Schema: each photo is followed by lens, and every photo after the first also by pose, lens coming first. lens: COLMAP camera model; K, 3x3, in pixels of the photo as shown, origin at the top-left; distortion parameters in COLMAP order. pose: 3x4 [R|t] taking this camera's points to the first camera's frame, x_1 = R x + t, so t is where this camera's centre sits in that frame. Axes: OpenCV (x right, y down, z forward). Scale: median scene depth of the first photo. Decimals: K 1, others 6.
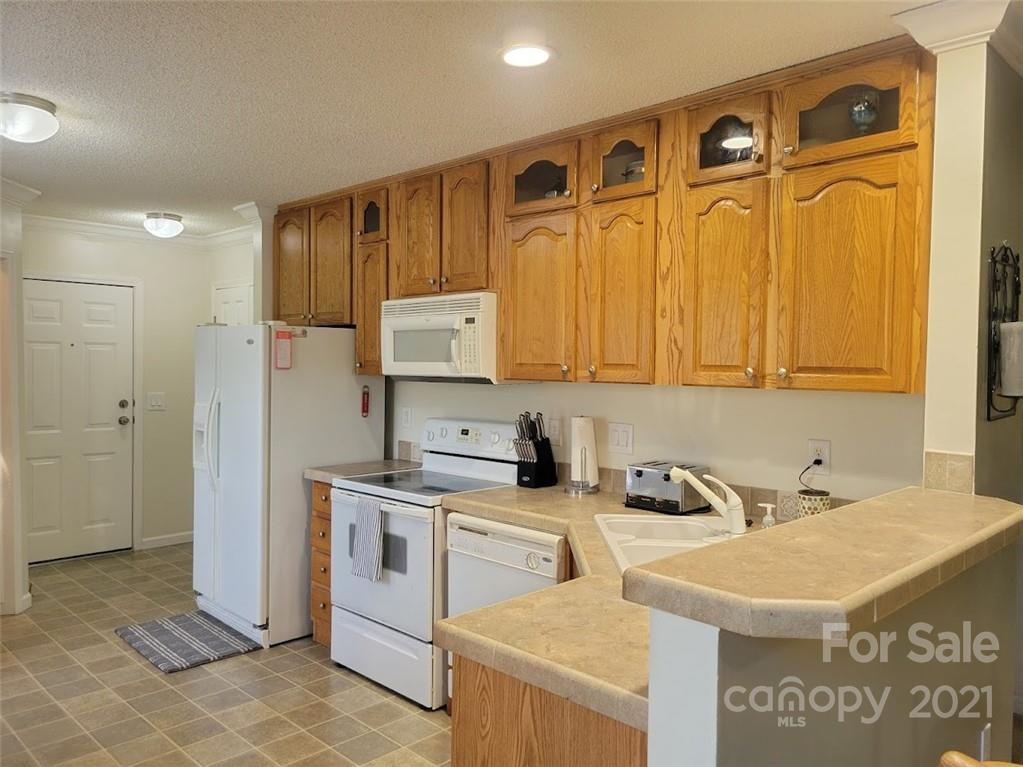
lens RADIAL K [[770.7, 0, 514.3], [0, 770.7, 382.3], [0, 0, 1]] dist [0.044582, -0.022437]
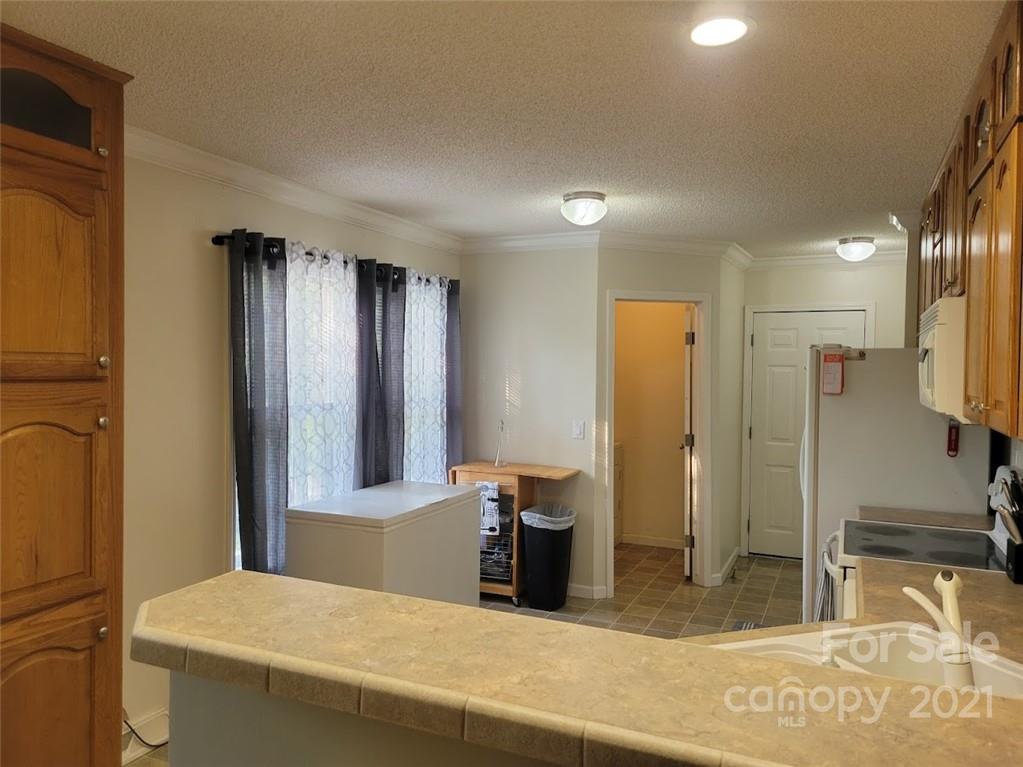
lens RADIAL K [[770.7, 0, 511.3], [0, 770.7, 381.6], [0, 0, 1]] dist [0.044582, -0.022437]
pose [[0.354224, 0.011201, -0.935094, 0.521952], [-0.032742, 0.999464, -0.000431, -0.023180], [0.934587, 0.030770, 0.354400, 0.354657]]
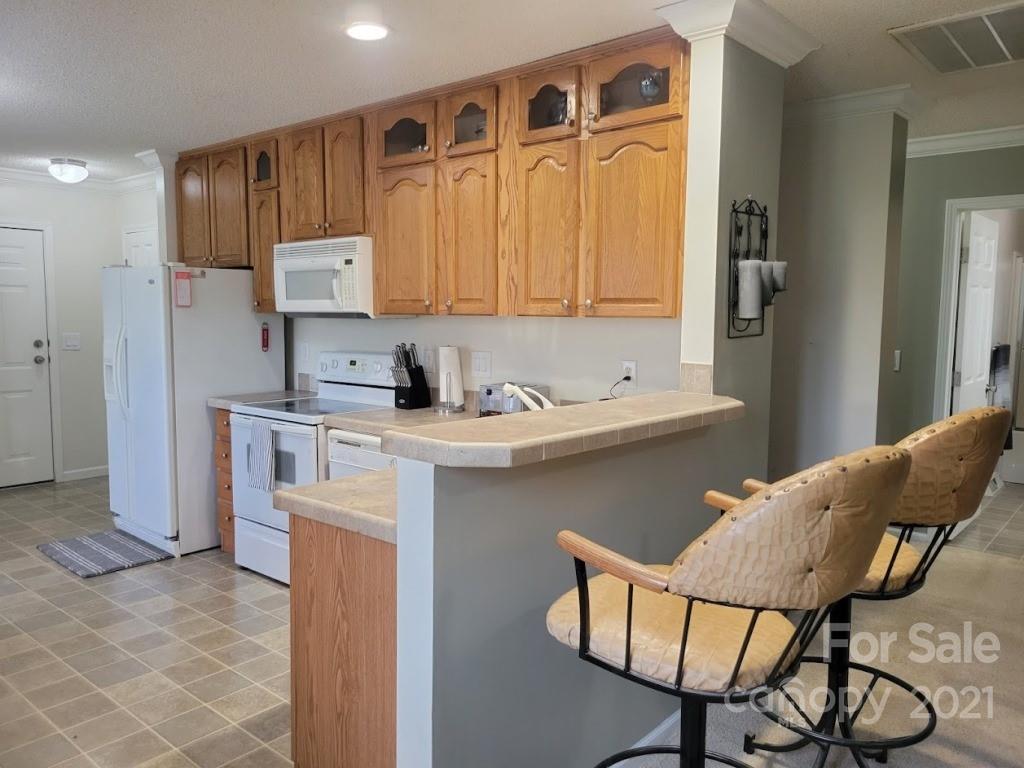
lens RADIAL K [[771.5, 0, 511.7], [0, 771.5, 382.4], [0, 0, 1]] dist [0.044582, -0.022437]
pose [[0.997737, -0.011514, 0.066242, 0.105800], [0.006963, 0.997625, 0.068525, 0.020192], [-0.066874, -0.067908, 0.995448, -0.155505]]
